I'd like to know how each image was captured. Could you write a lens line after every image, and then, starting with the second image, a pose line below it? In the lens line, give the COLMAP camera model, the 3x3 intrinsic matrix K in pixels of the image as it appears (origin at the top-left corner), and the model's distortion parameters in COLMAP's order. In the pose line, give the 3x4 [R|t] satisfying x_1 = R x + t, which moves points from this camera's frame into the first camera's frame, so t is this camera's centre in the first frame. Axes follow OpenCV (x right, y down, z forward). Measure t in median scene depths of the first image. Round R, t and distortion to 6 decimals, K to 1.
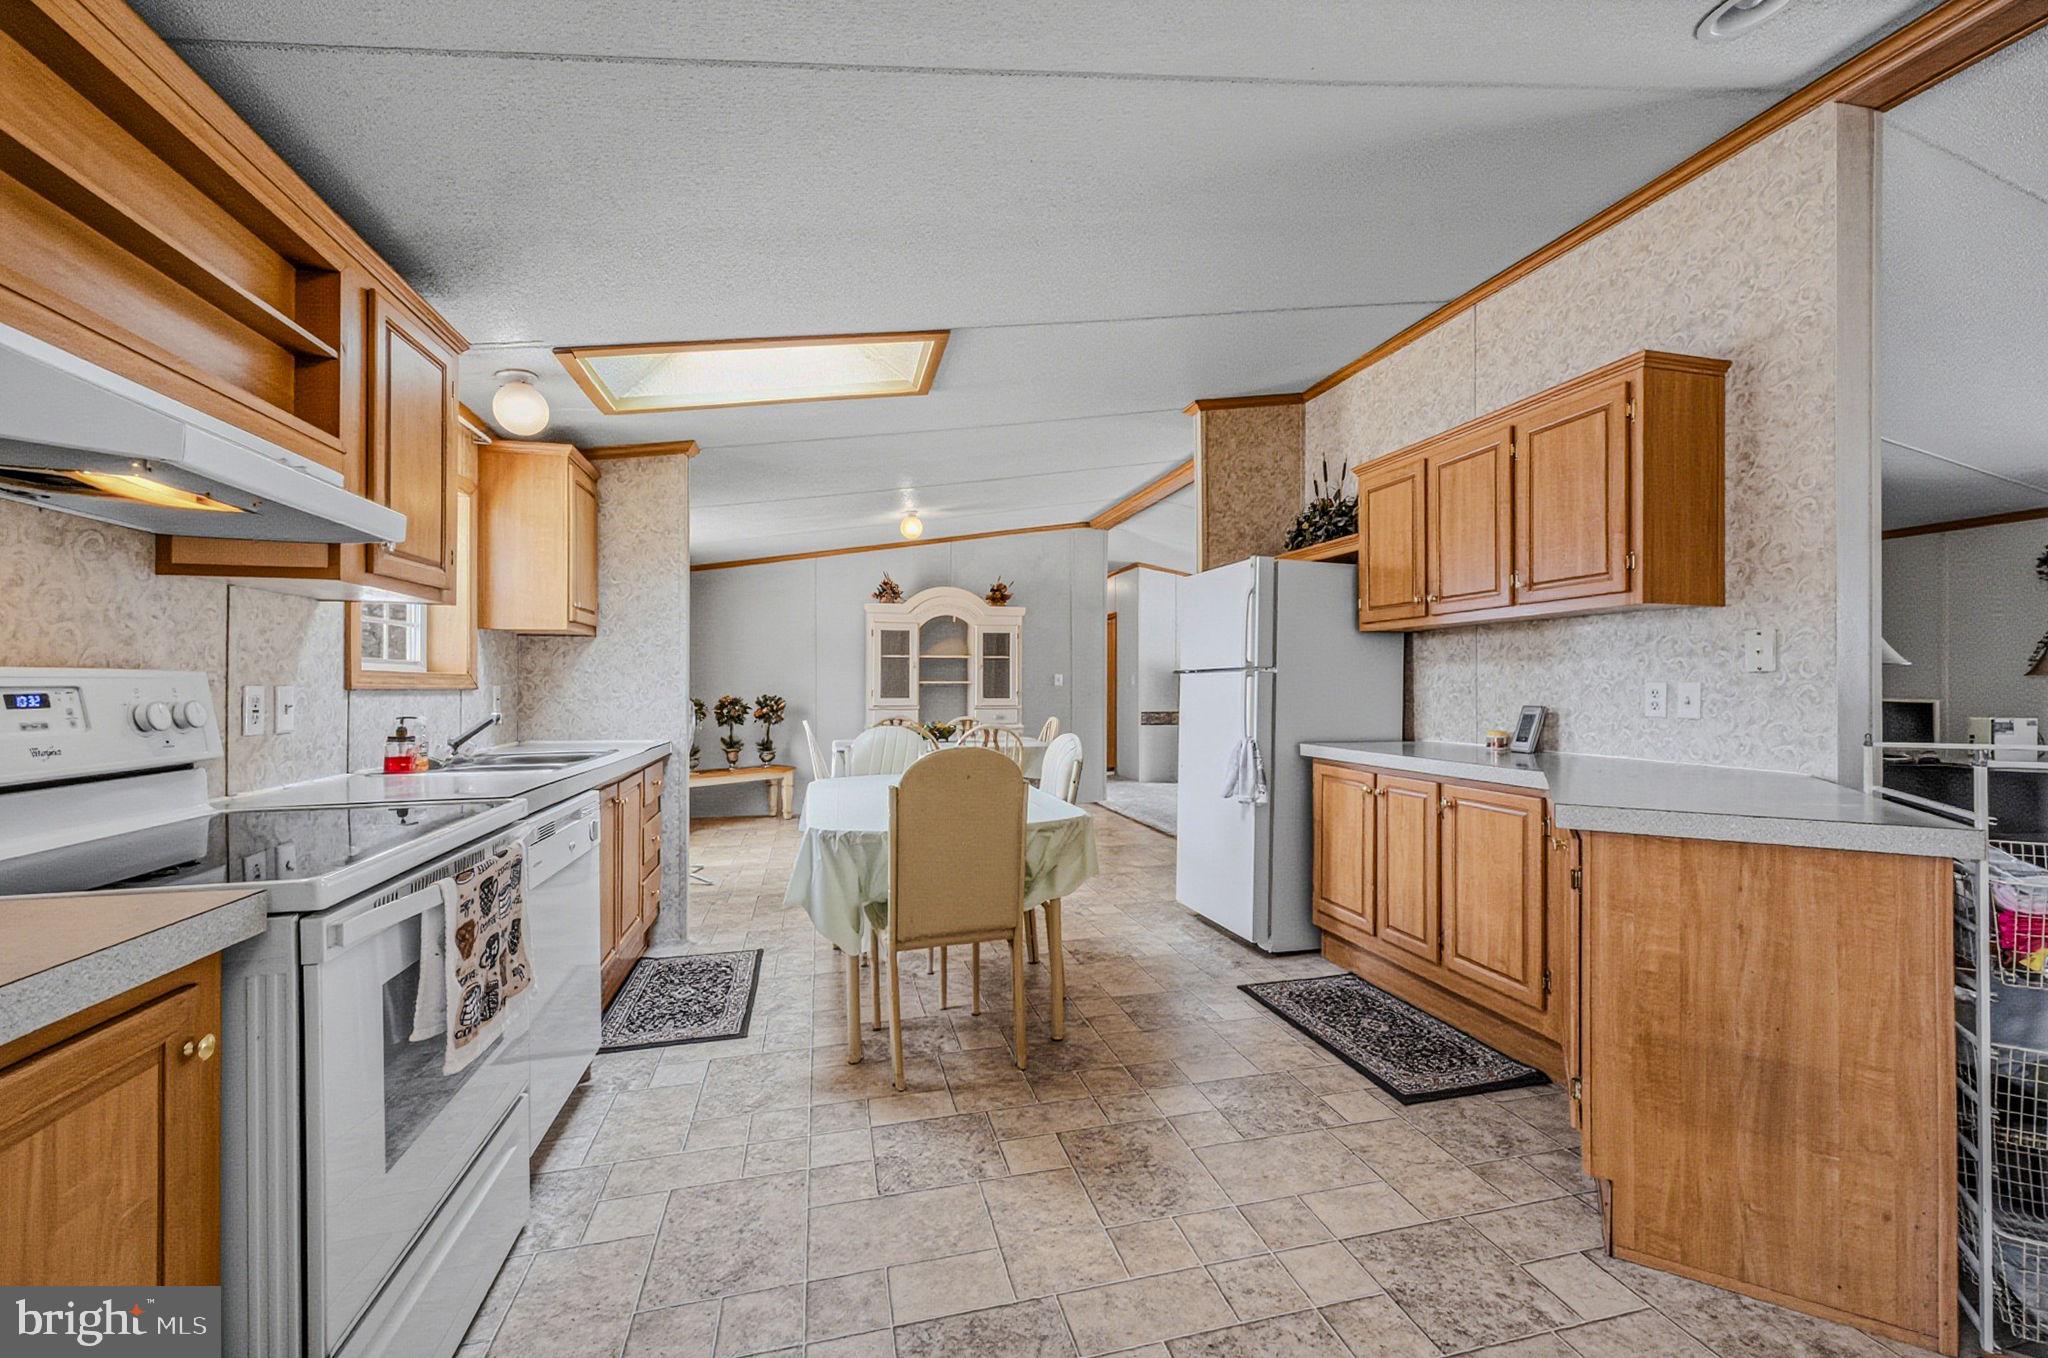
lens RADIAL K [[817.3, 0, 1037.7], [0, 817.3, 686.2], [0, 0, 1]] dist [0.000474, 0.000006]
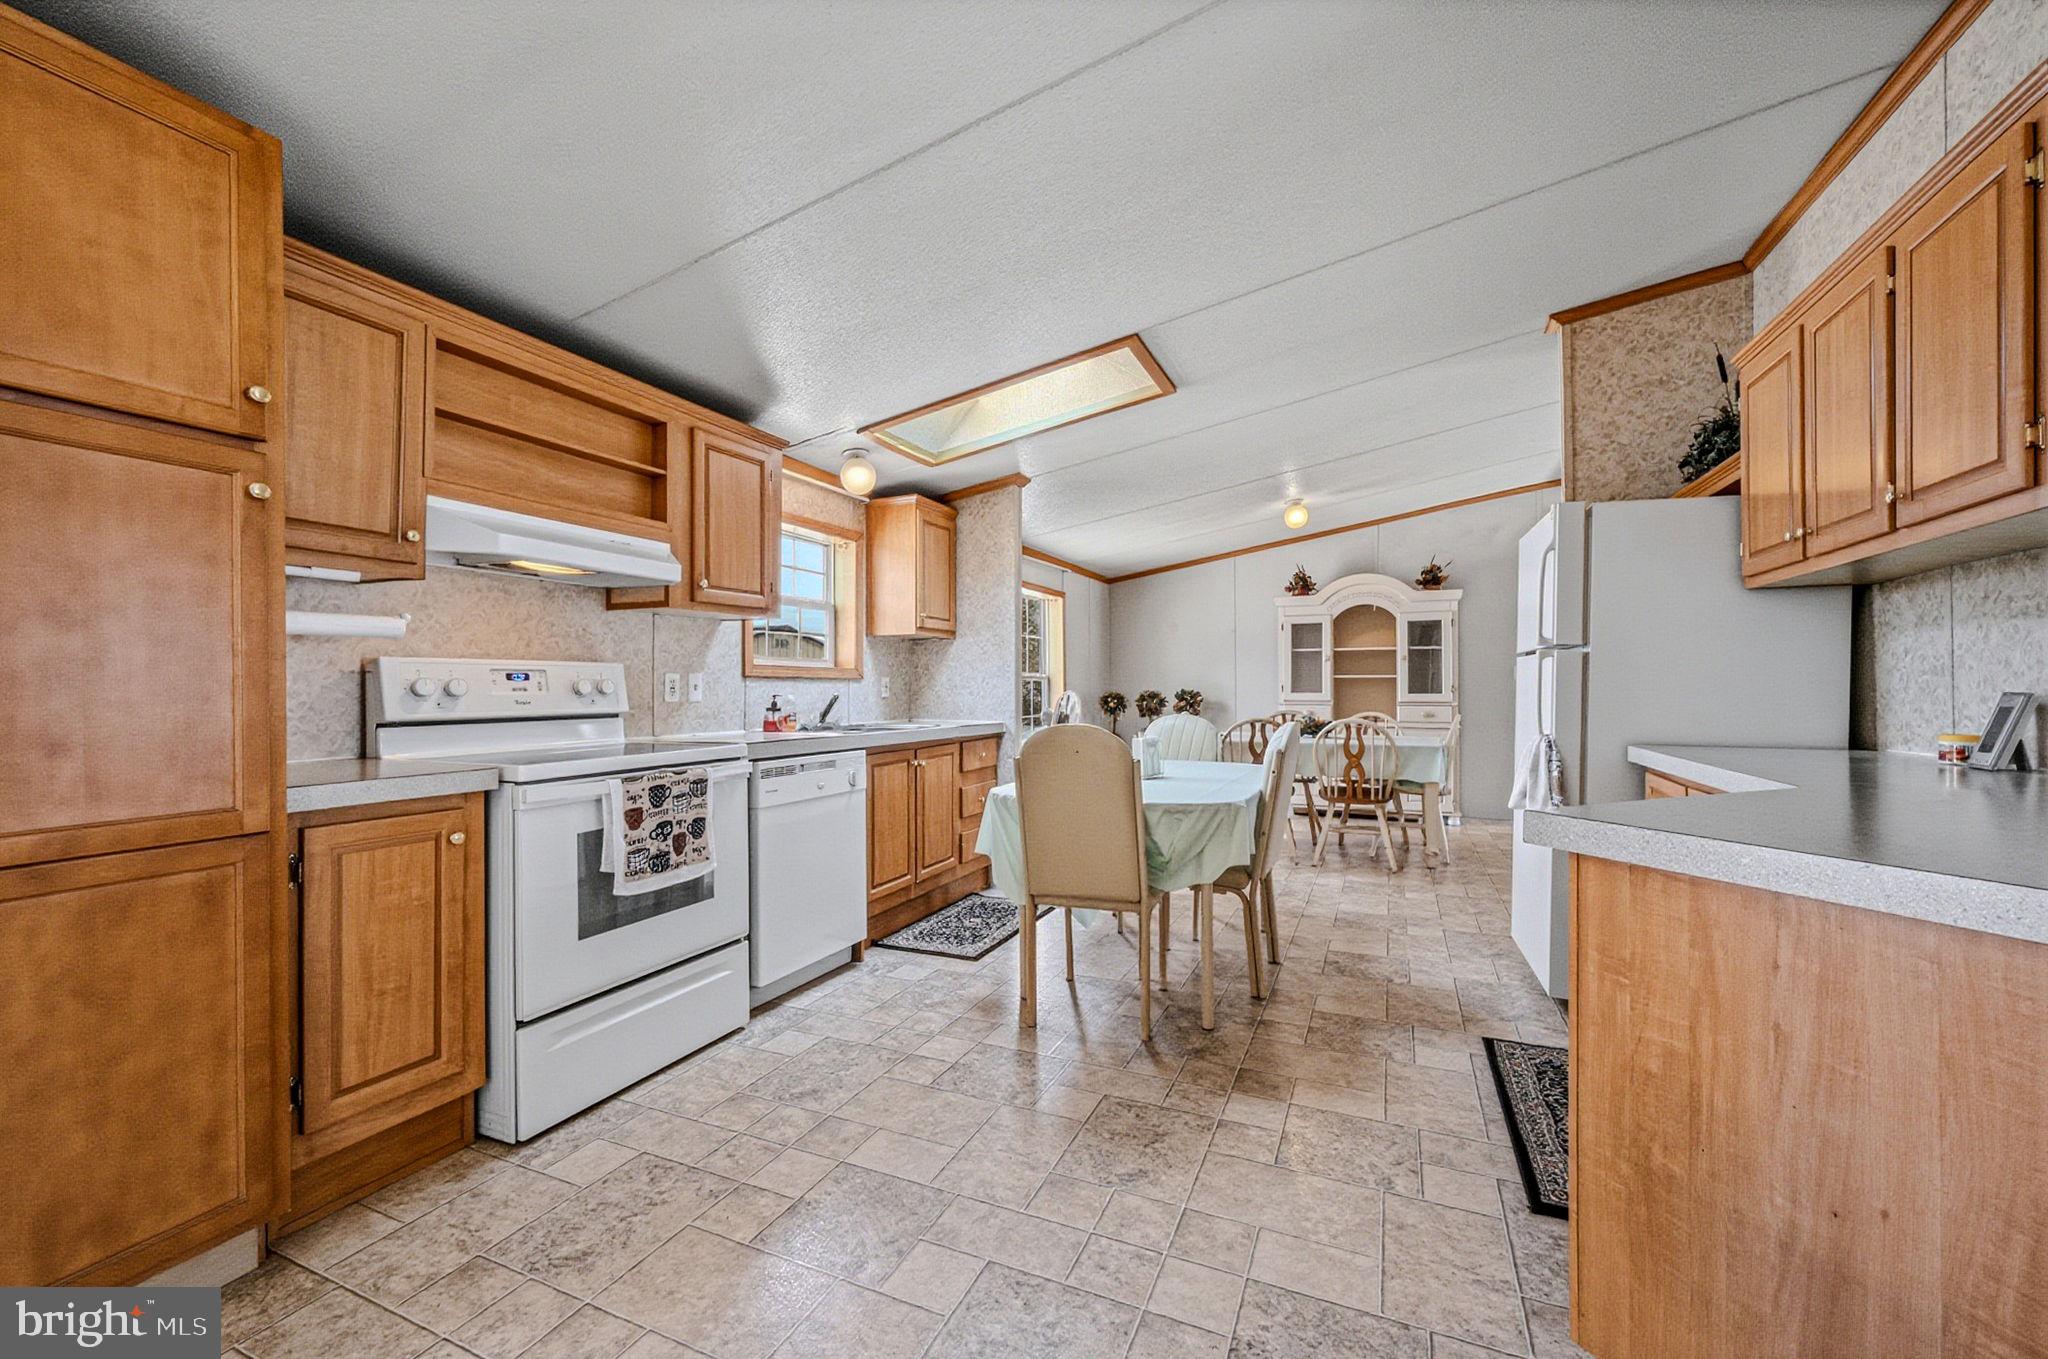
lens RADIAL K [[808.0, 0, 1017.5], [0, 808.0, 686.0], [0, 0, 1]] dist [-0.002525, -0.000249]
pose [[0.780534, -0.001955, -0.625110, 0.399009], [0.001313, 0.999998, -0.001487, 0.018606], [0.625111, 0.000340, 0.780536, 0.086994]]
